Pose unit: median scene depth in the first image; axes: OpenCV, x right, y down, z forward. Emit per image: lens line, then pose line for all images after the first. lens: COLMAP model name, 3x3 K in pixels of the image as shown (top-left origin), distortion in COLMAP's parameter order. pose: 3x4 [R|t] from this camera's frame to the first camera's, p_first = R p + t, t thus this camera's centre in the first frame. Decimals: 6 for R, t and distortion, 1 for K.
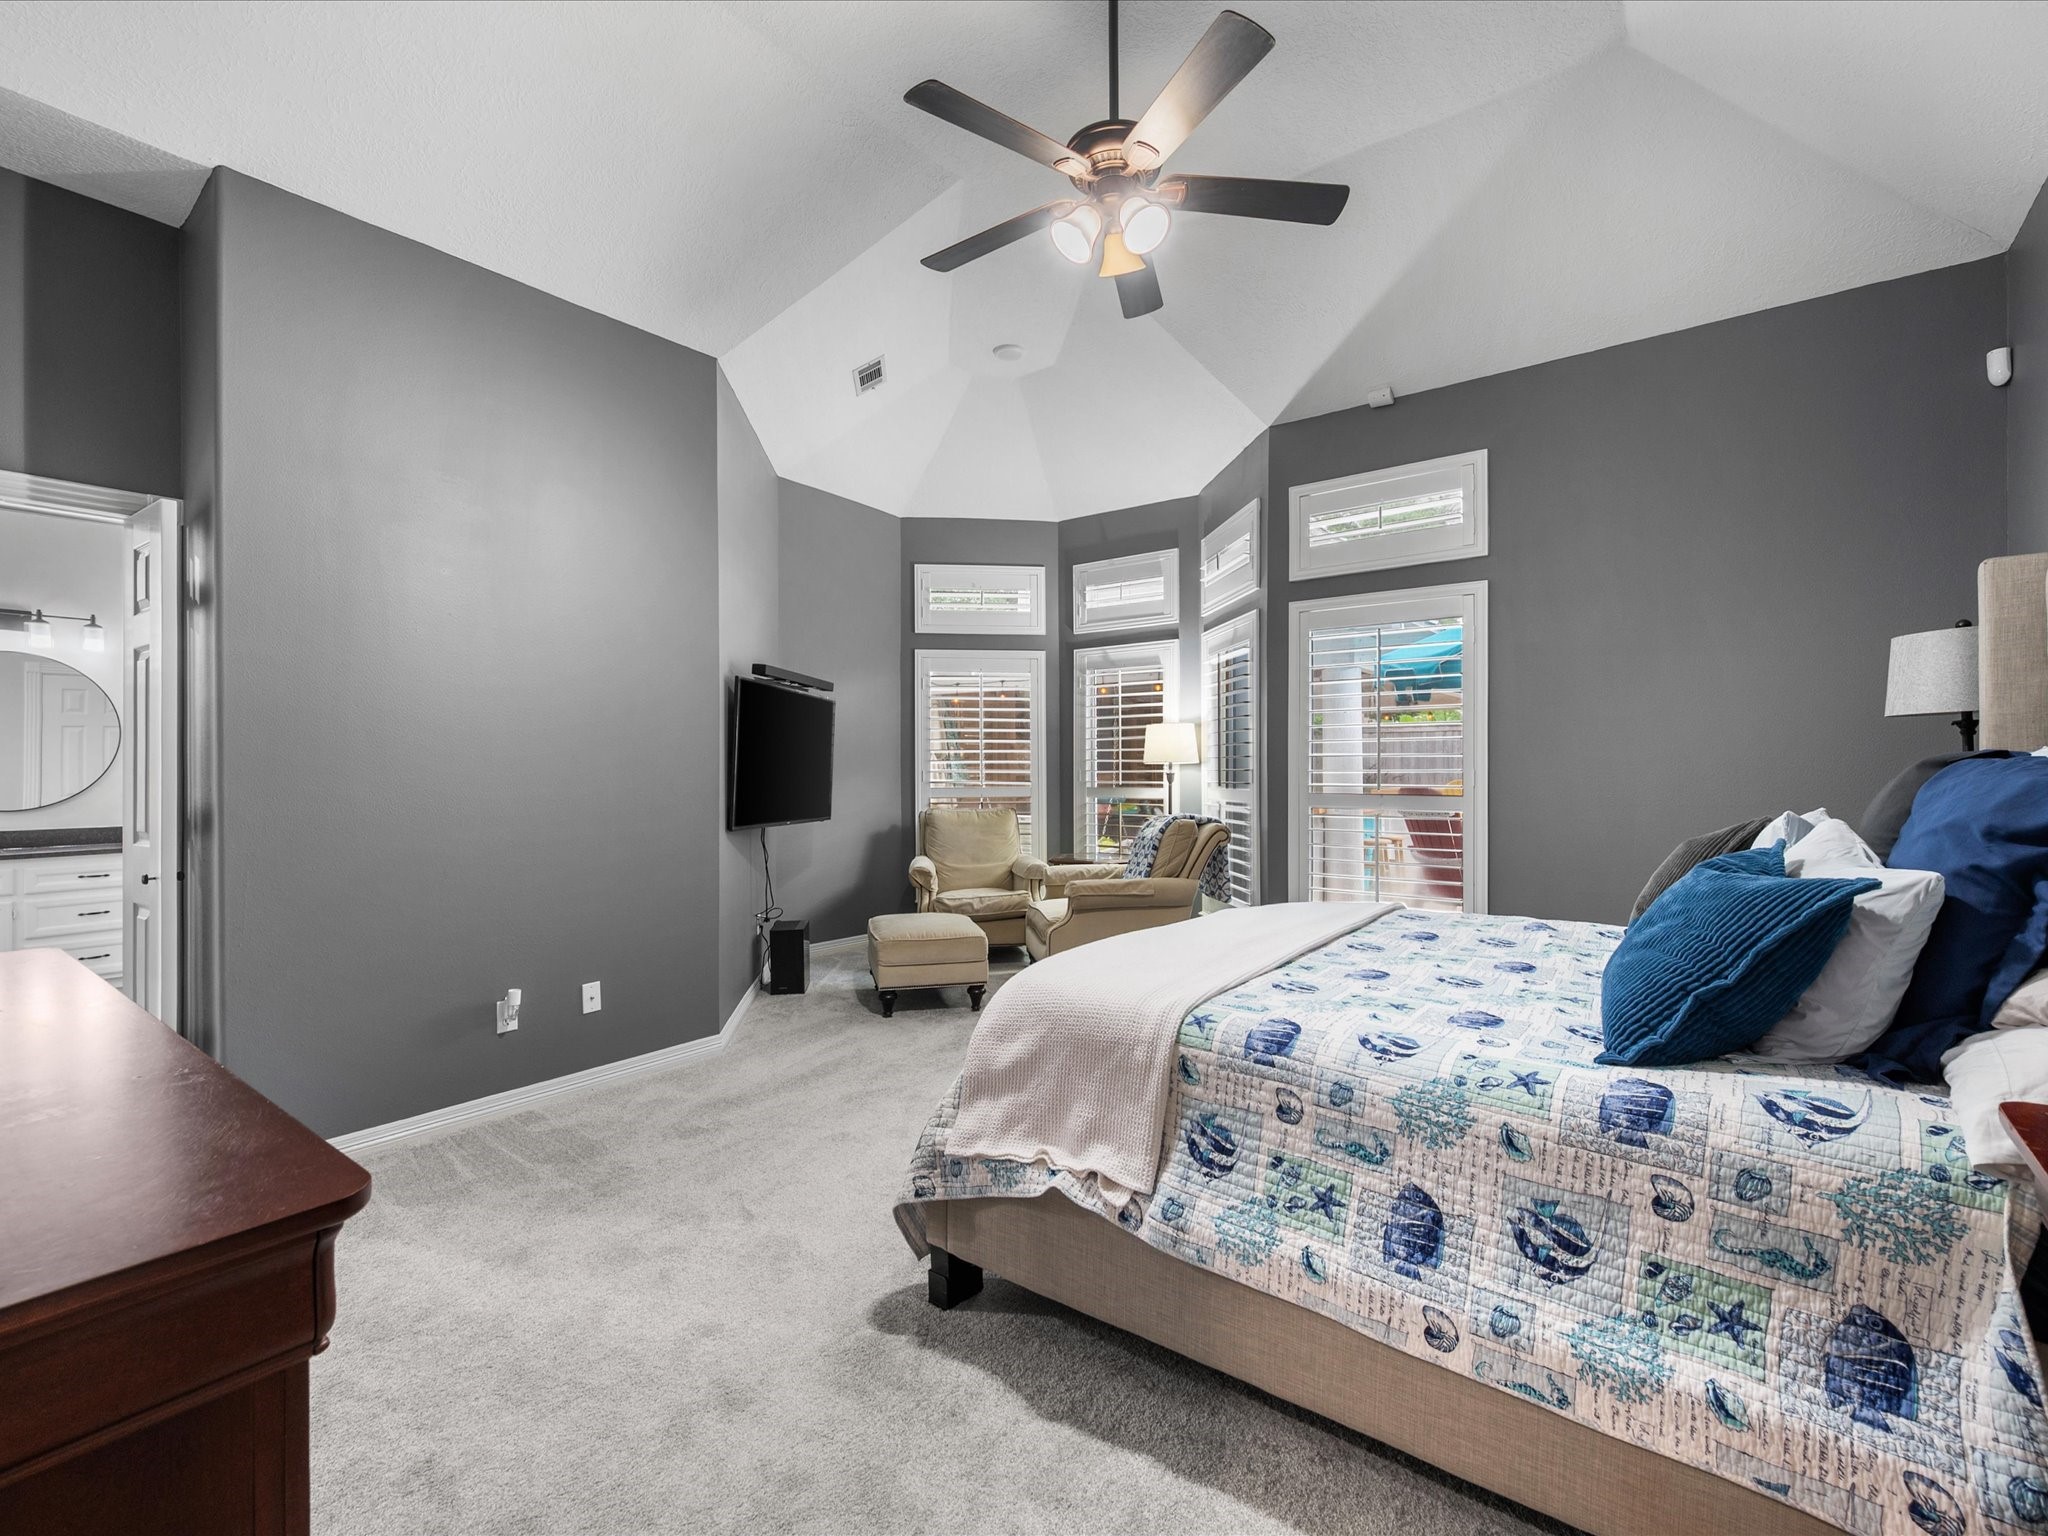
lens RADIAL K [[945.6, 0, 1024.0], [0, 945.6, 768.0], [0, 0, 1]] dist [-0.000762, -0.000250]
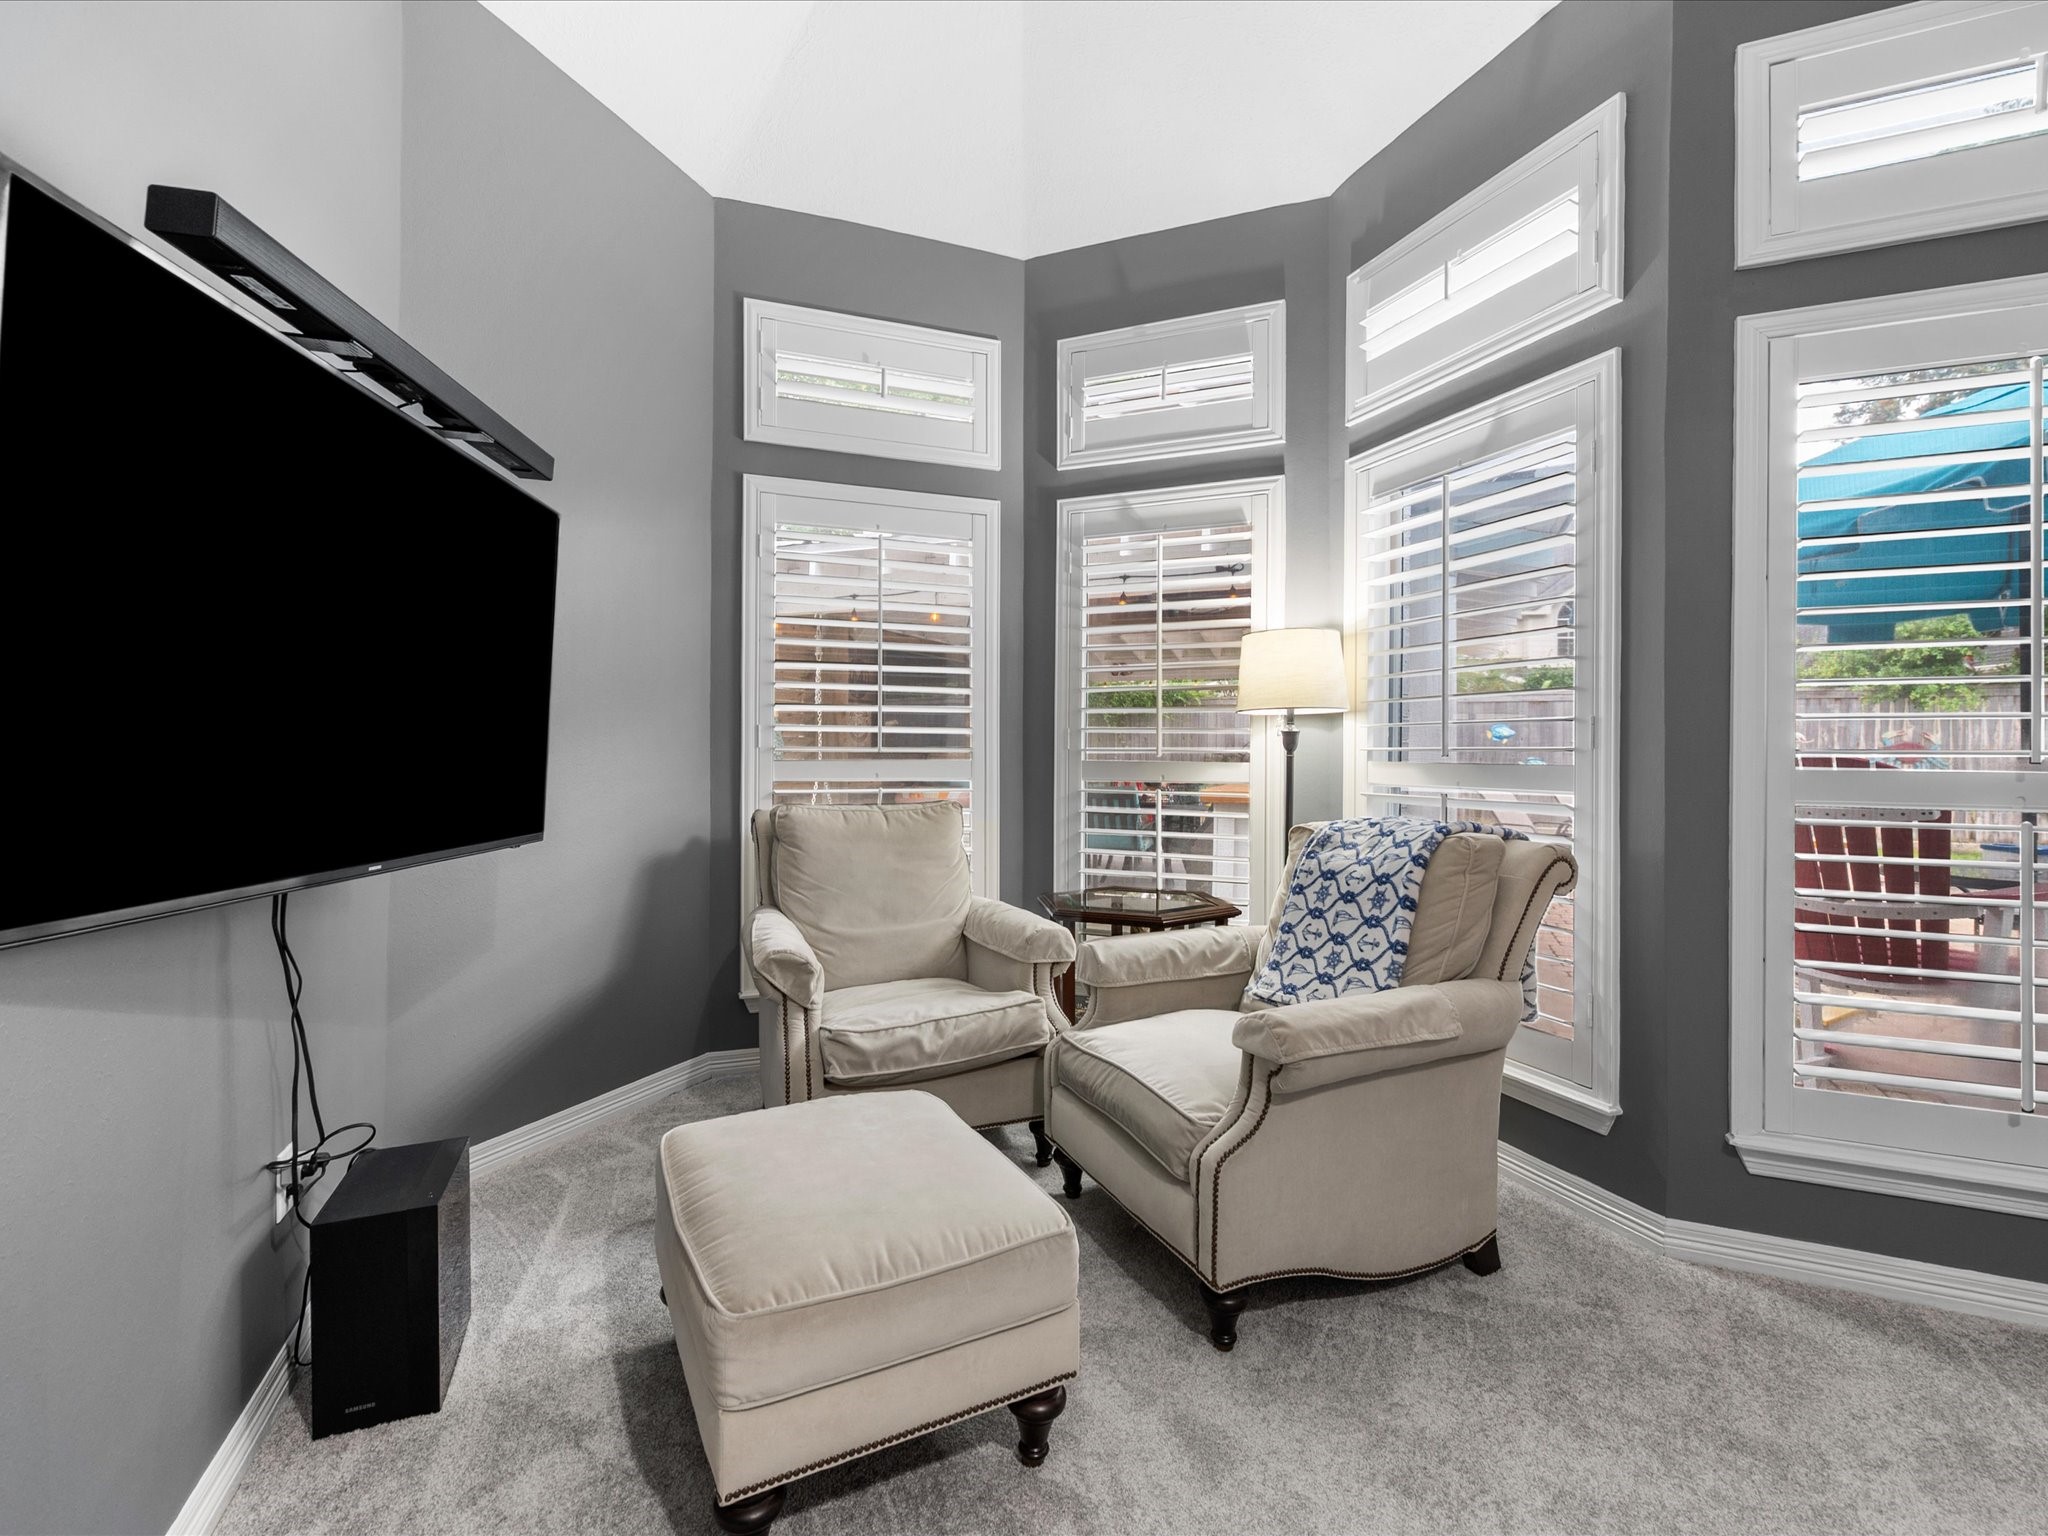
lens RADIAL K [[935.4, 0, 1017.6], [0, 935.4, 756.5], [0, 0, 1]] dist [-0.001590, -0.000055]
pose [[0.969143, 0.007451, 0.246388, -0.102124], [-0.008647, 0.999956, 0.003772, 0.016761], [-0.246349, -0.005786, 0.969164, 0.533971]]
